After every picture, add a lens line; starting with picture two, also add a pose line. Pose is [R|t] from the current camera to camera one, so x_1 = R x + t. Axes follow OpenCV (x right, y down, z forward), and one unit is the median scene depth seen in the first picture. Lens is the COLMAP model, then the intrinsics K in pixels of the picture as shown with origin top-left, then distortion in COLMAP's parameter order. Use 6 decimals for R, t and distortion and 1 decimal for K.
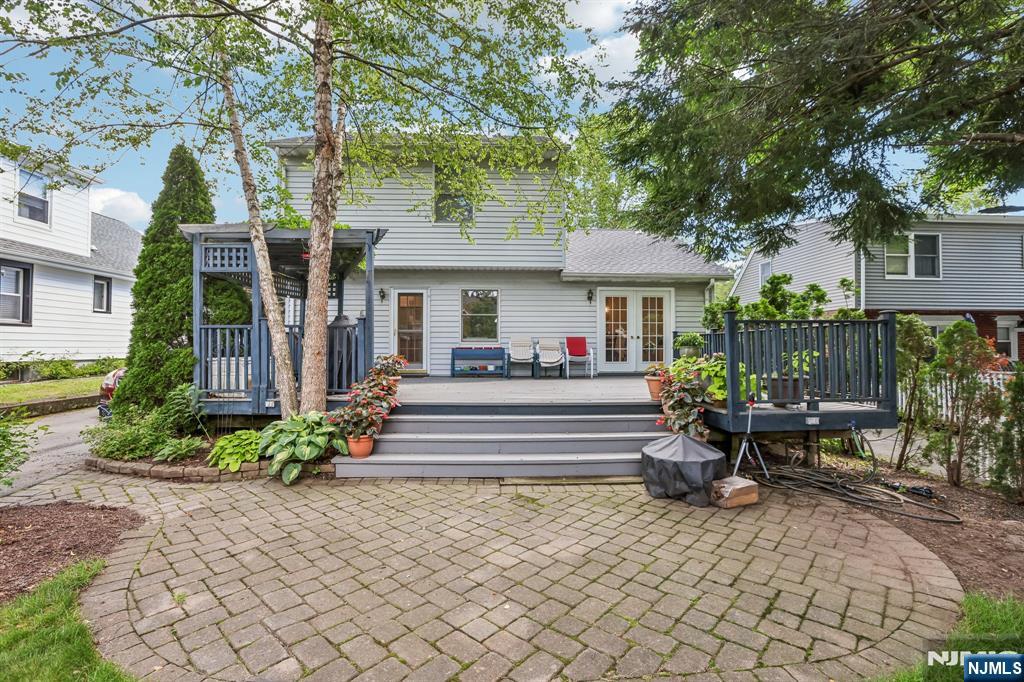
lens RADIAL K [[469.7, 0, 517.4], [0, 469.7, 338.4], [0, 0, 1]] dist [-0.015807, -0.001786]
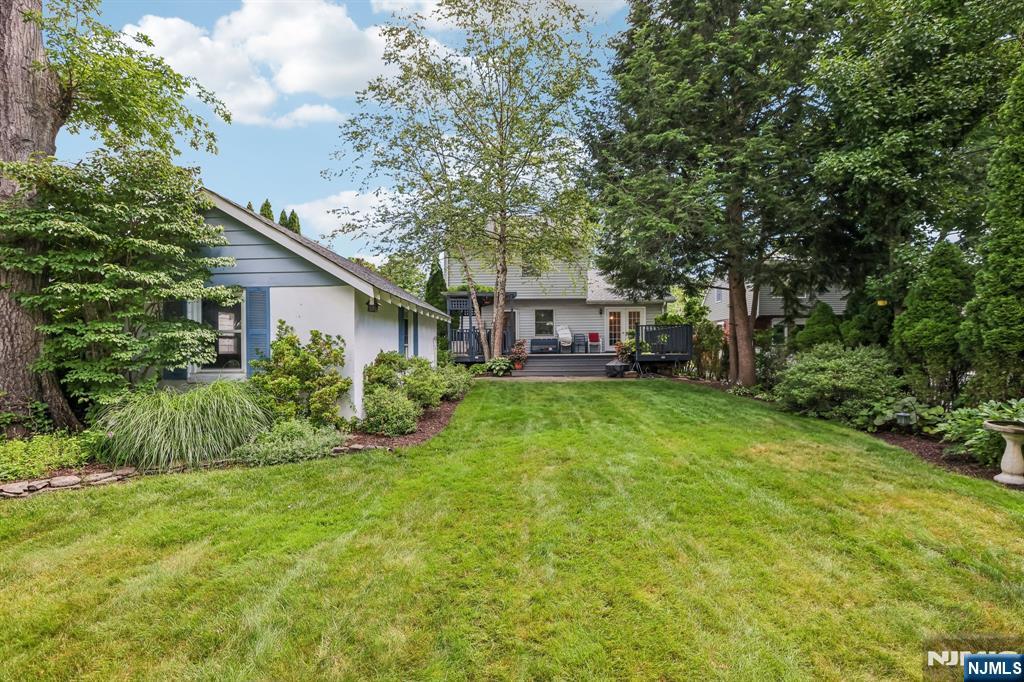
lens RADIAL K [[469.7, 0, 510.6], [0, 469.7, 344.5], [0, 0, 1]] dist [-0.015807, -0.001786]
pose [[0.995996, -0.009372, -0.088906, -0.072537], [0.010424, 0.999881, 0.011382, 0.029567], [0.088789, -0.012263, 0.995975, -1.527337]]
